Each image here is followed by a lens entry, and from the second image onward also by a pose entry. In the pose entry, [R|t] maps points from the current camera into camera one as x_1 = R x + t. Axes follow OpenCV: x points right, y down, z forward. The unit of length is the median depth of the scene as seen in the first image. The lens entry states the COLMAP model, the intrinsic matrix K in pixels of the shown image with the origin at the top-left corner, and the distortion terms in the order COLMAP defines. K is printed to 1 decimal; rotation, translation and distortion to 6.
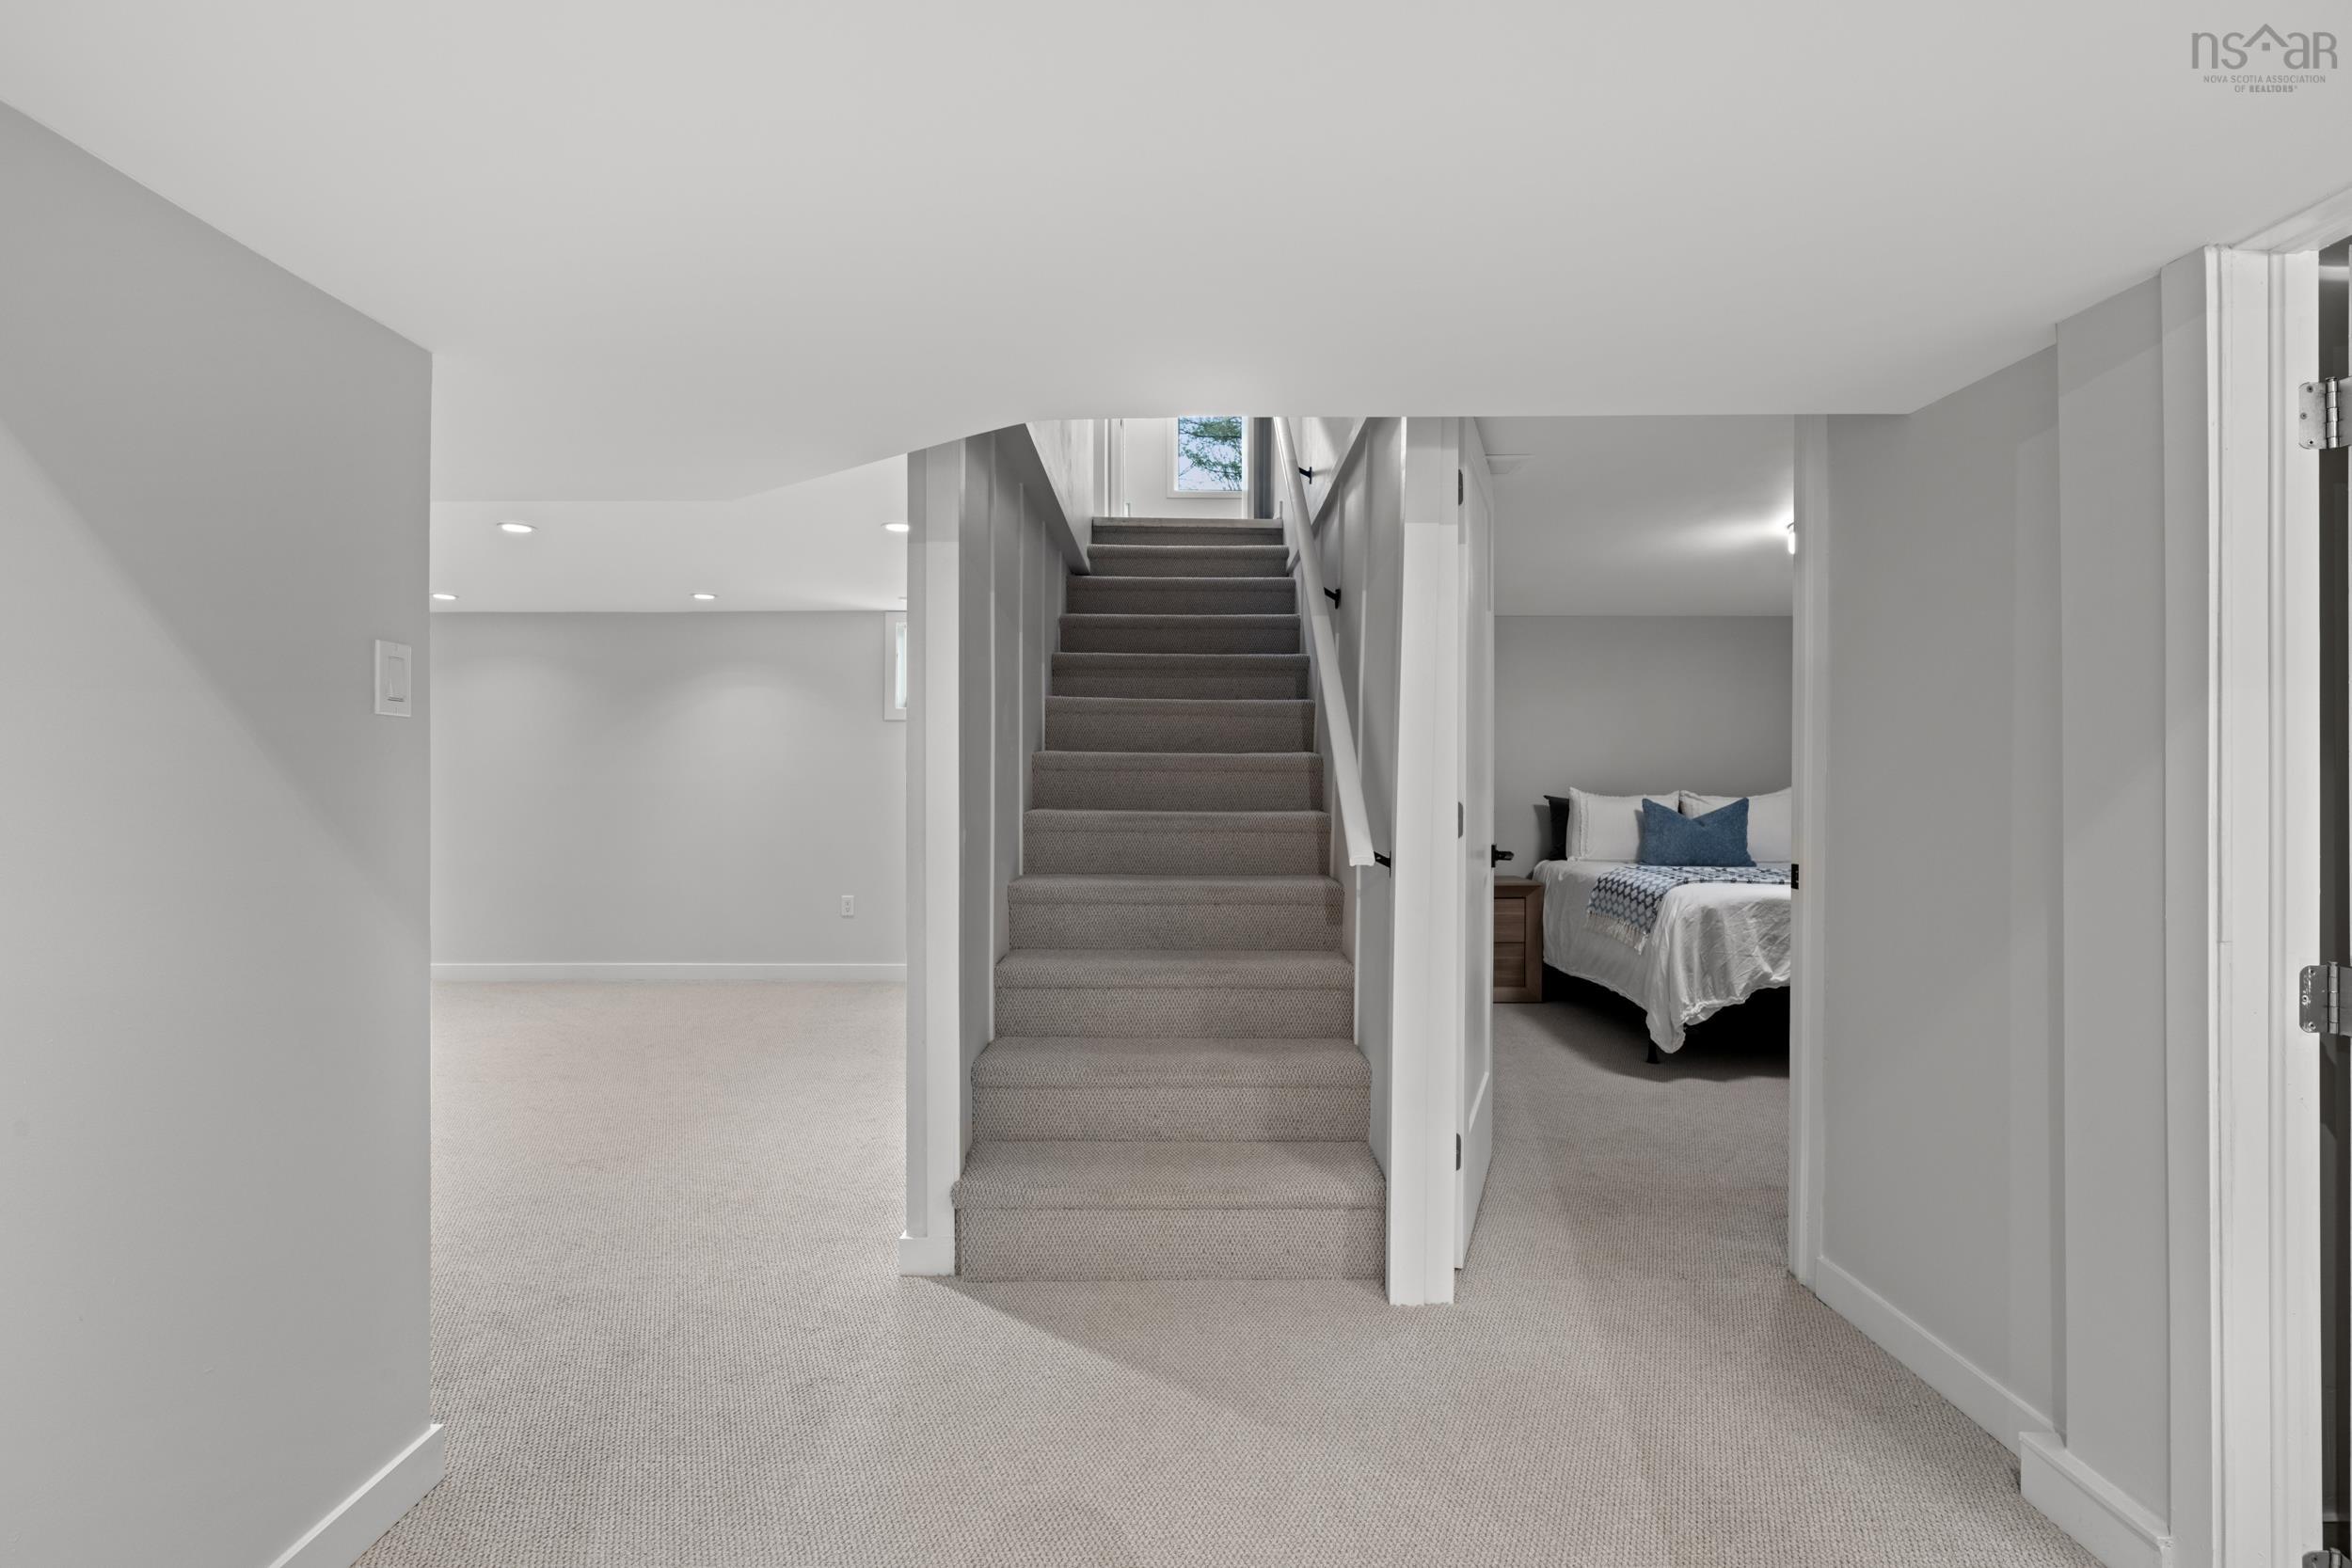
lens RADIAL K [[1055.5, 0, 1140.9], [0, 1055.5, 779.1], [0, 0, 1]] dist [-0.000016, -0.000304]
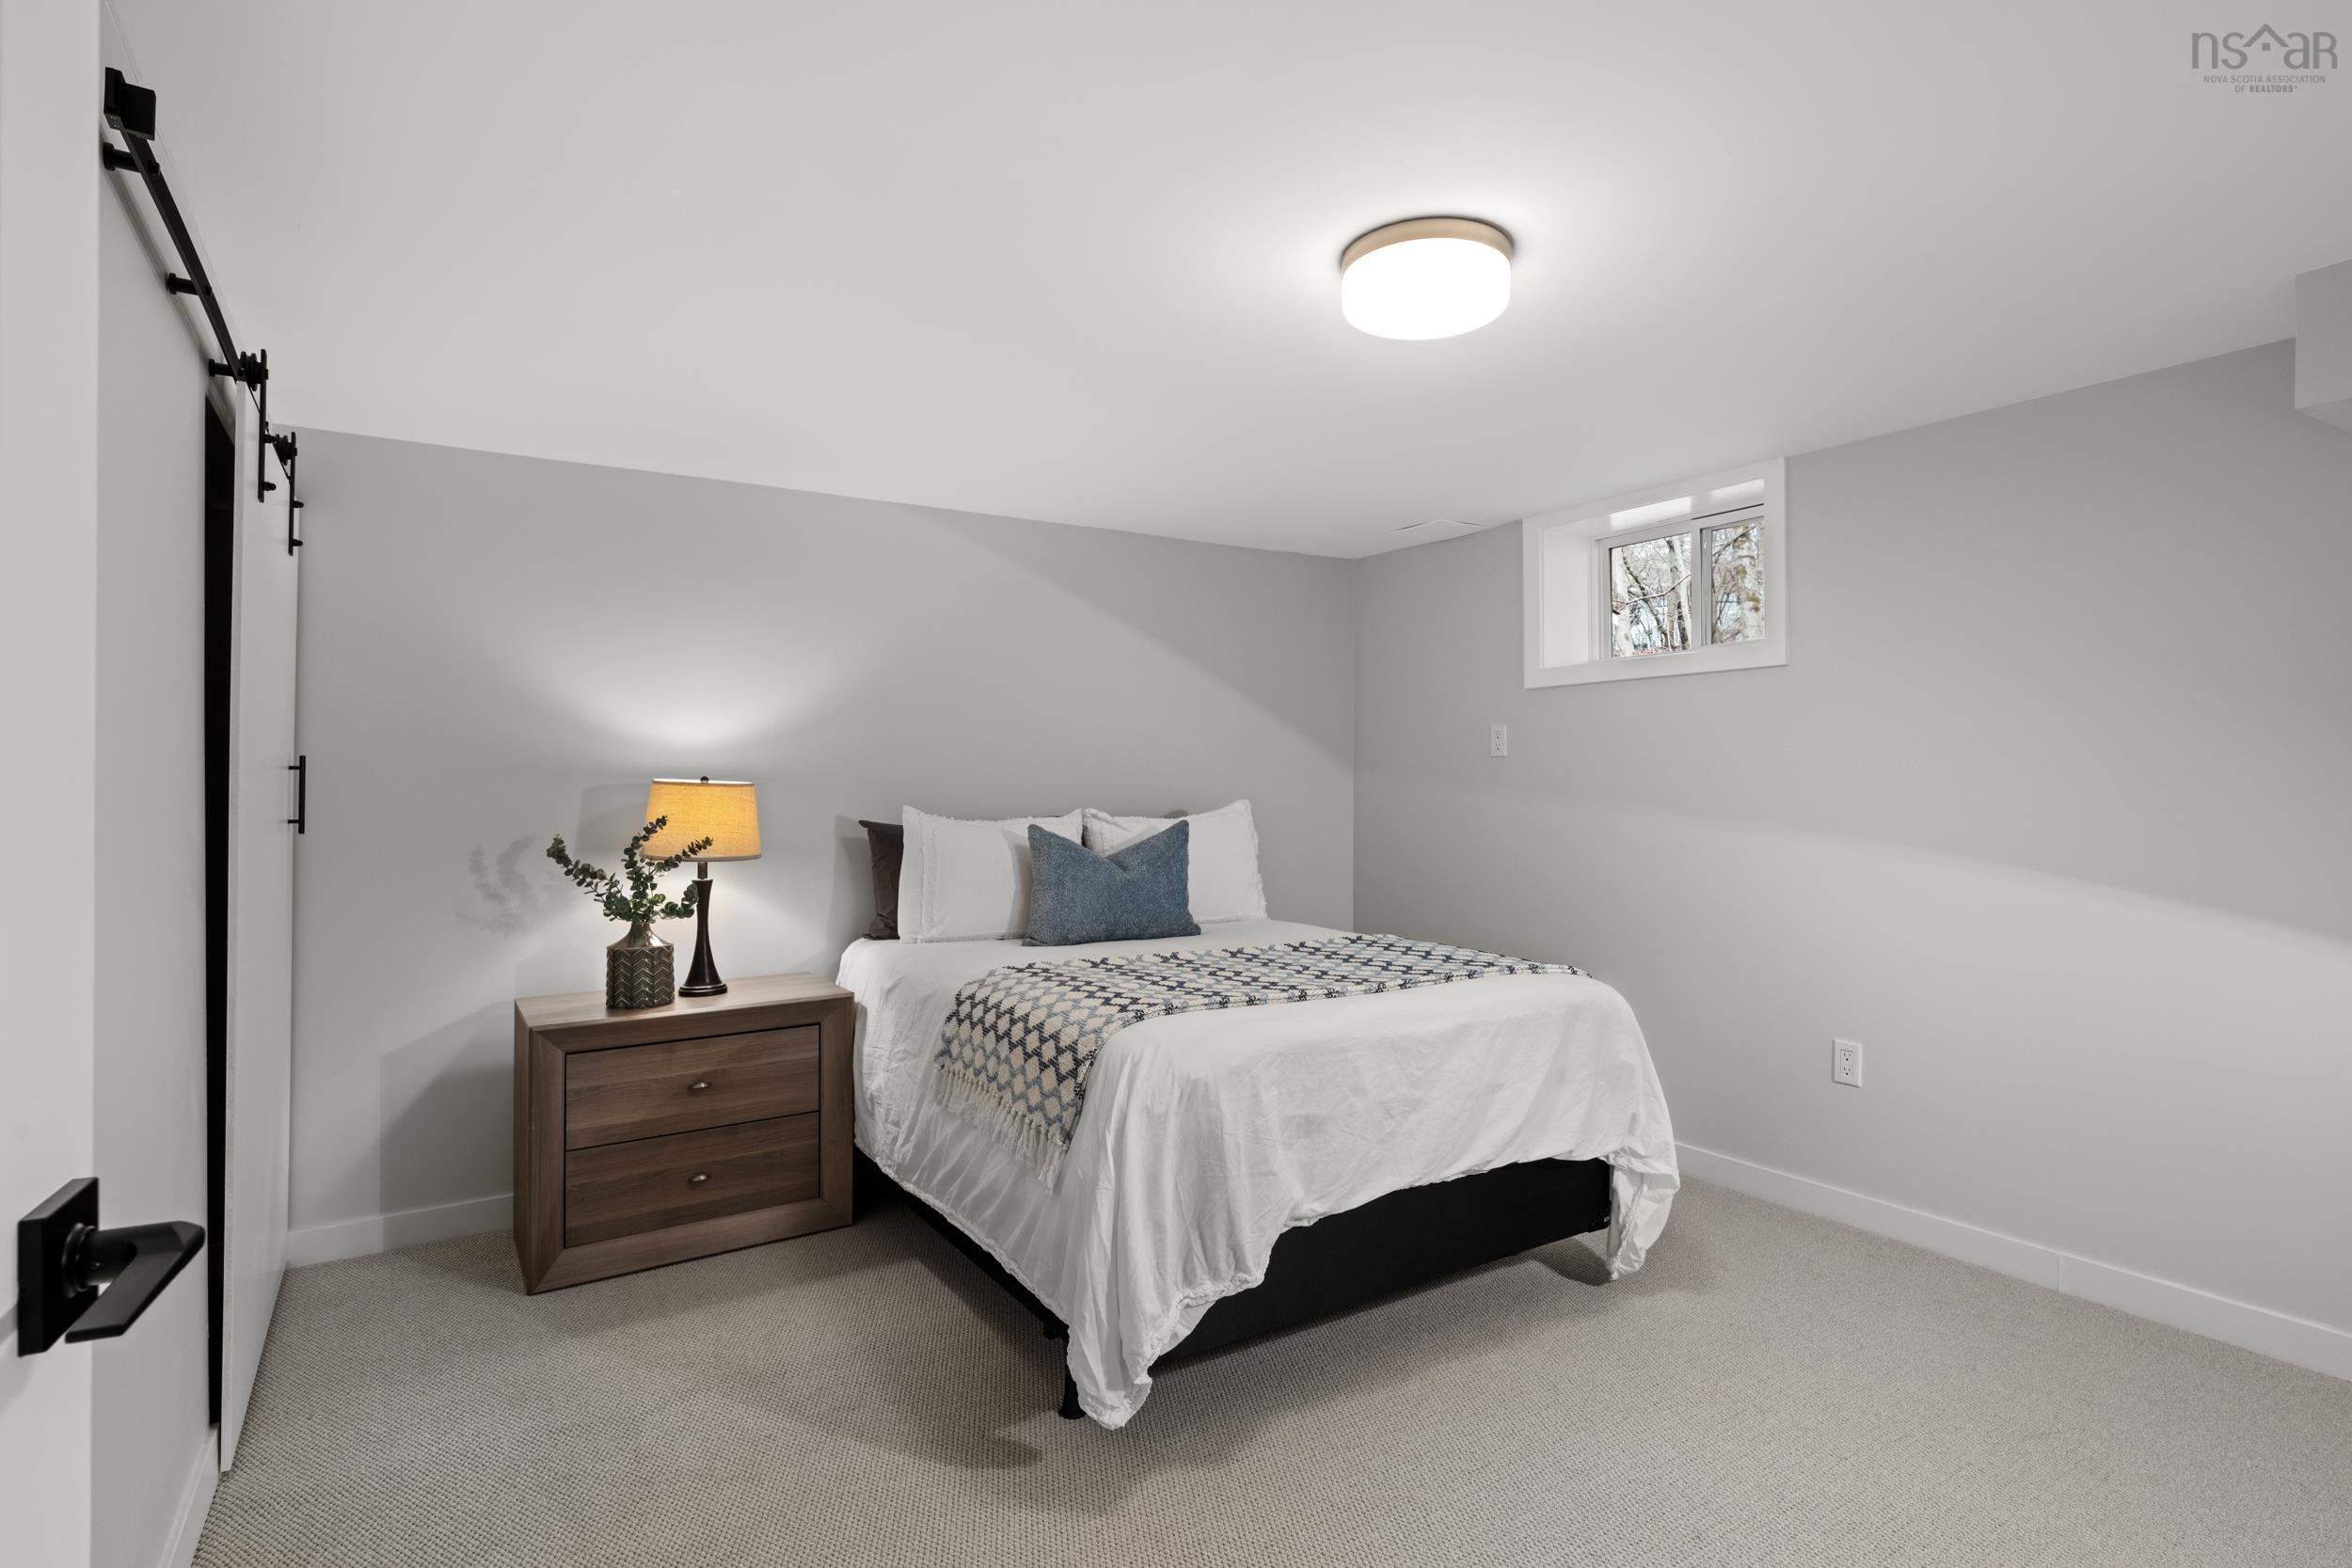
lens RADIAL K [[1175.4, 0, 1176.0], [0, 1175.4, 784.0], [0, 0, 1]] dist [-0.002158, -0.000092]
pose [[0.824156, -0.001930, 0.566359, 0.200961], [0.007083, 0.999951, -0.006899, 0.002736], [-0.566318, 0.009698, 0.824129, 0.472454]]
